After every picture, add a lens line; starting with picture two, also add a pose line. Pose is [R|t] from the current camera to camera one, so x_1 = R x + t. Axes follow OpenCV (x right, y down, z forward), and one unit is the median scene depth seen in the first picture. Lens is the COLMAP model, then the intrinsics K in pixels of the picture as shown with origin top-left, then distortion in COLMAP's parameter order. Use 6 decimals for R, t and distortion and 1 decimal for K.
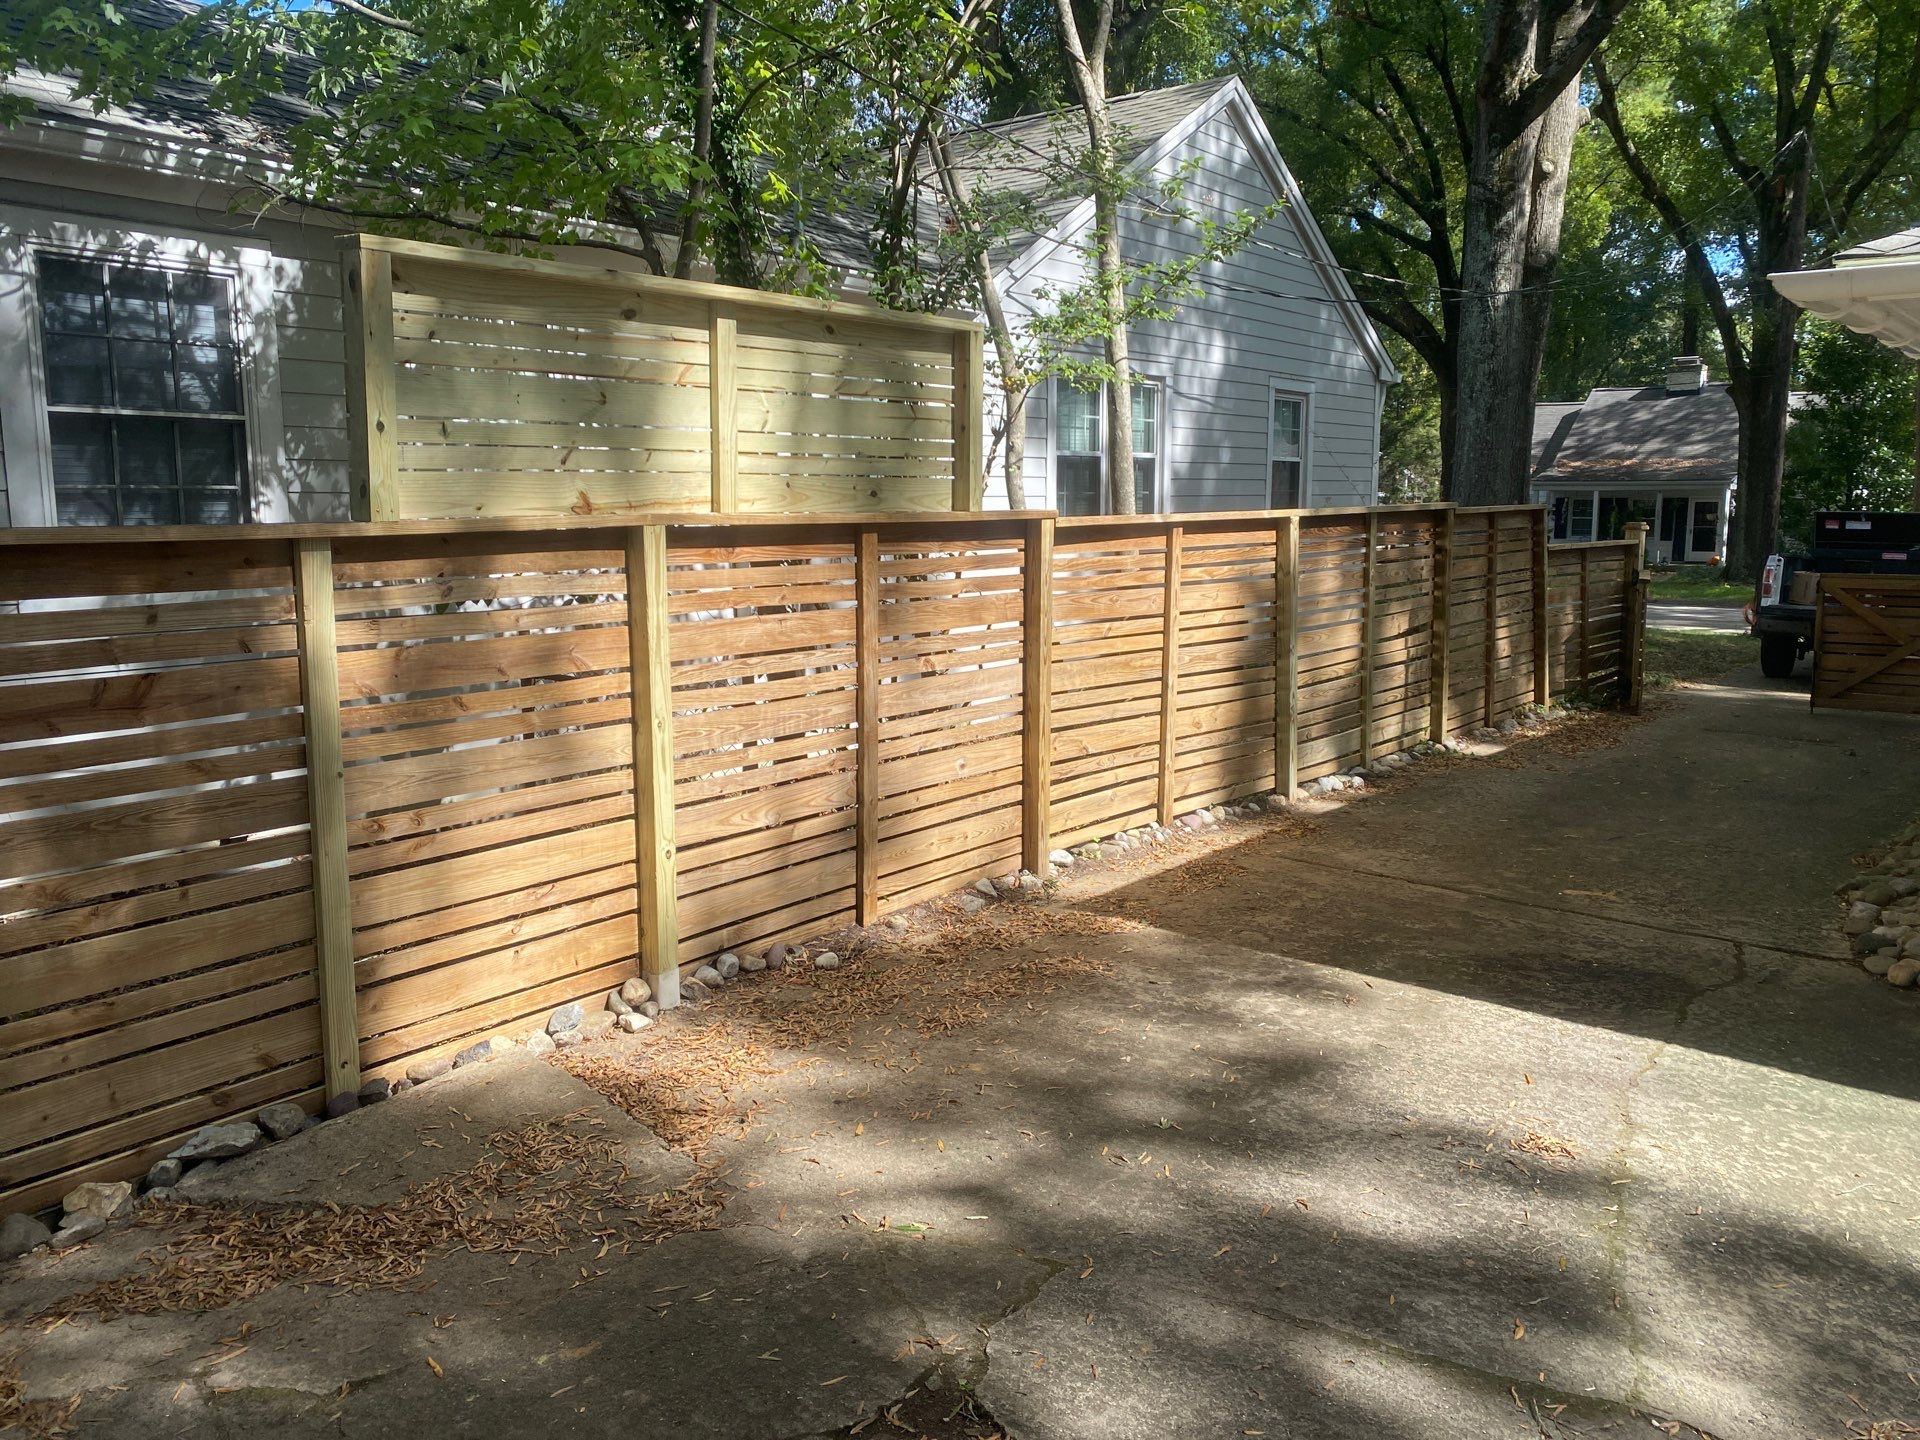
lens RADIAL K [[1538.8, 0, 960.0], [0, 1538.8, 720.0], [0, 0, 1]] dist [0.094078, -0.002965]
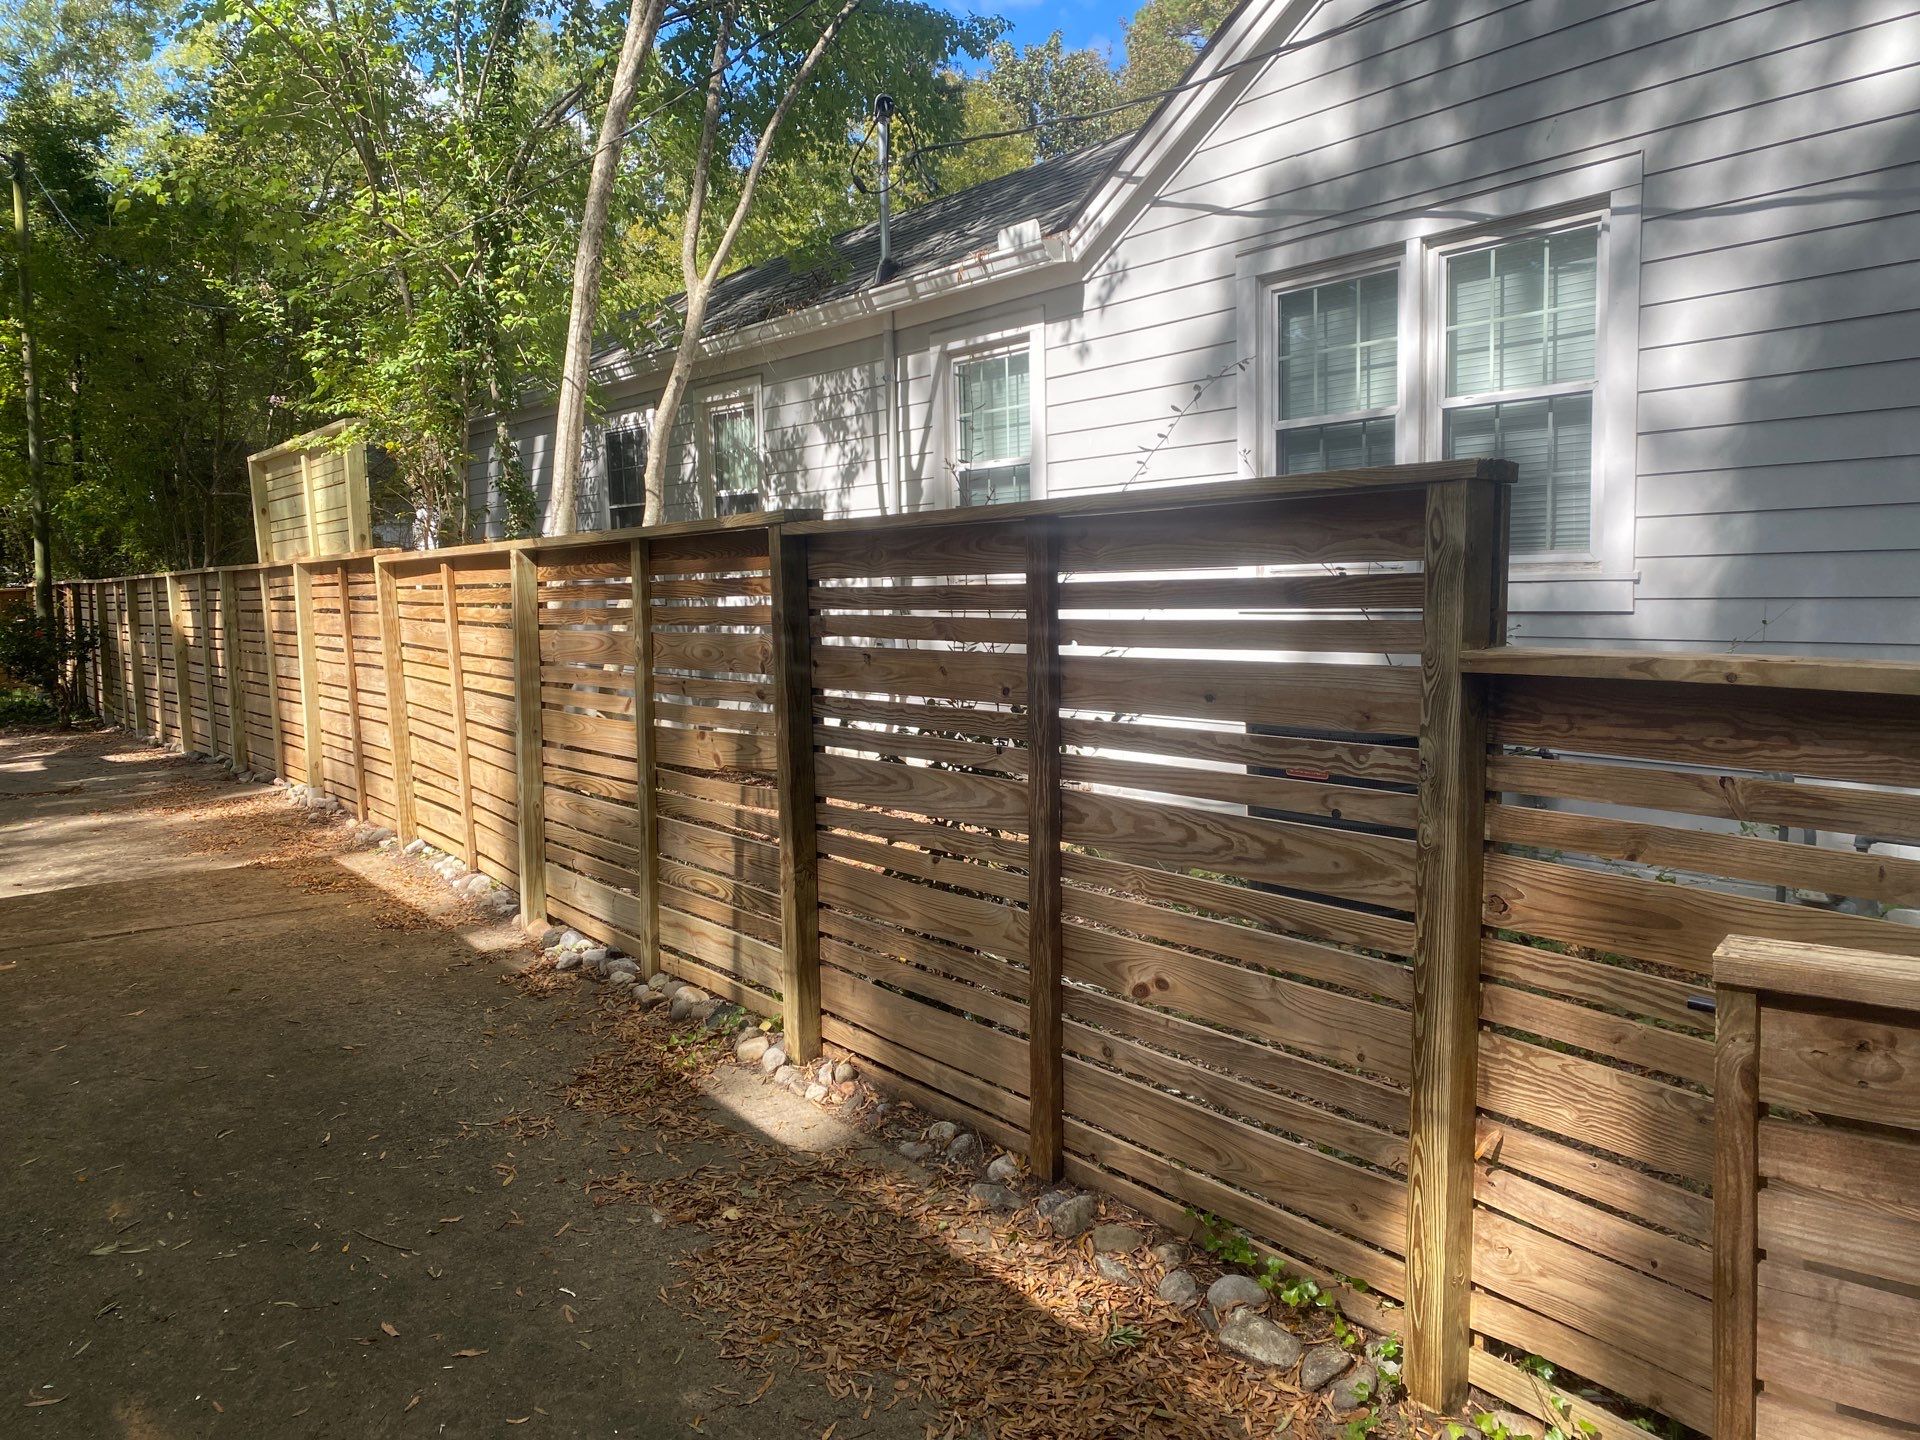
lens RADIAL K [[1538.8, 0, 960.0], [0, 1538.8, 720.0], [0, 0, 1]] dist [0.094078, -0.002965]
pose [[-0.282689, 0.102146, -0.953757, 0.933658], [-0.110681, 0.984199, 0.138211, -0.187418], [0.952805, 0.144634, -0.266916, 1.492588]]
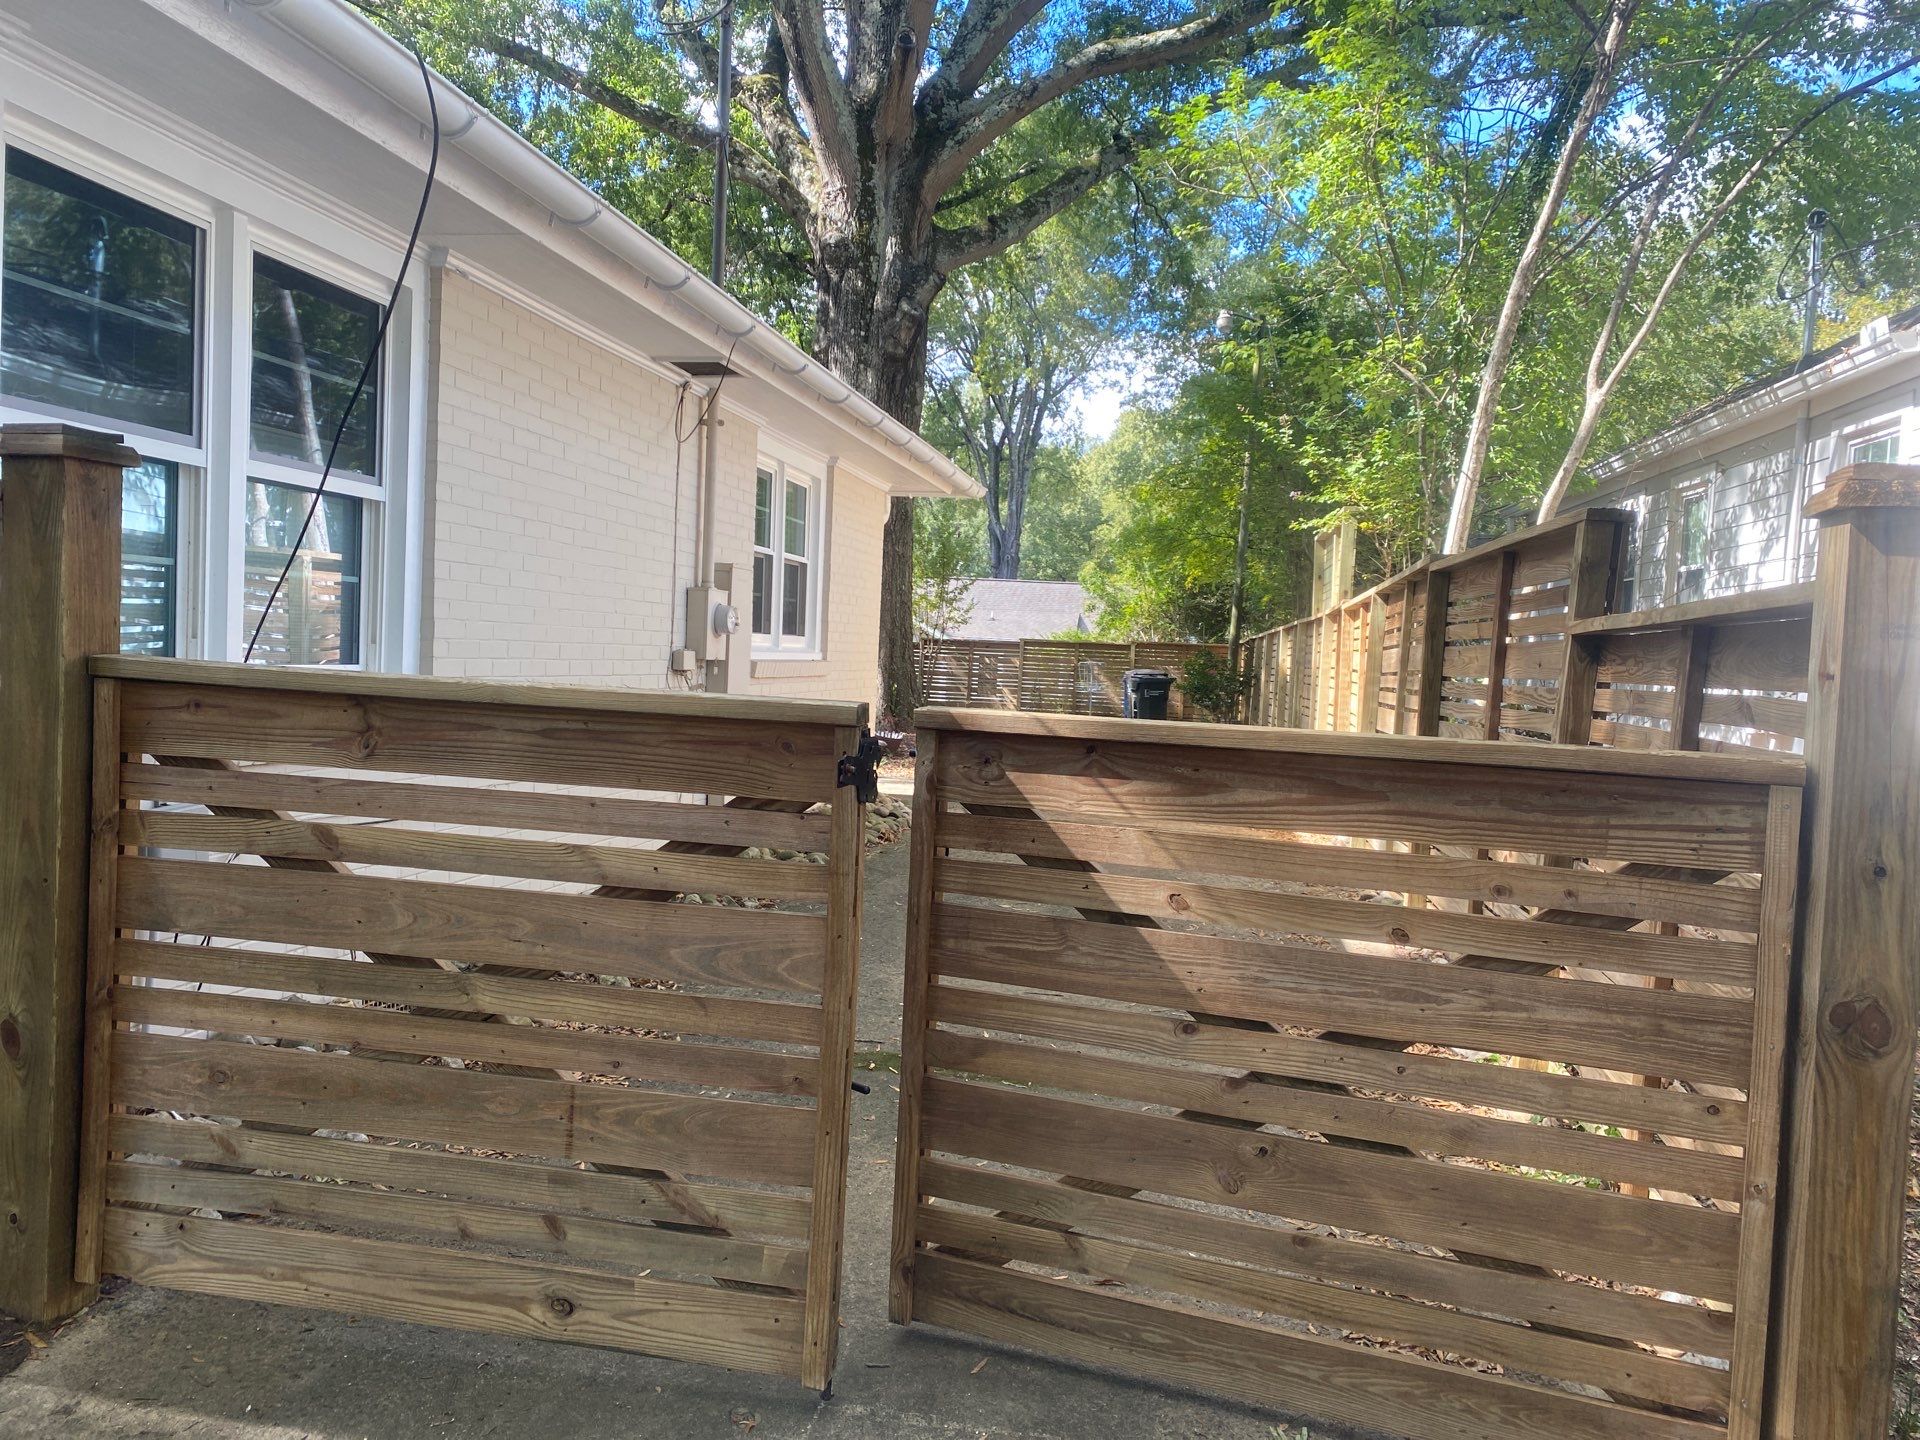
lens RADIAL K [[1538.8, 0, 960.0], [0, 1538.8, 720.0], [0, 0, 1]] dist [0.094078, -0.002965]
pose [[-0.865284, -0.020233, -0.500874, 1.054425], [-0.120007, 0.978491, 0.167790, -0.200545], [0.486706, 0.205294, -0.849101, 1.889230]]
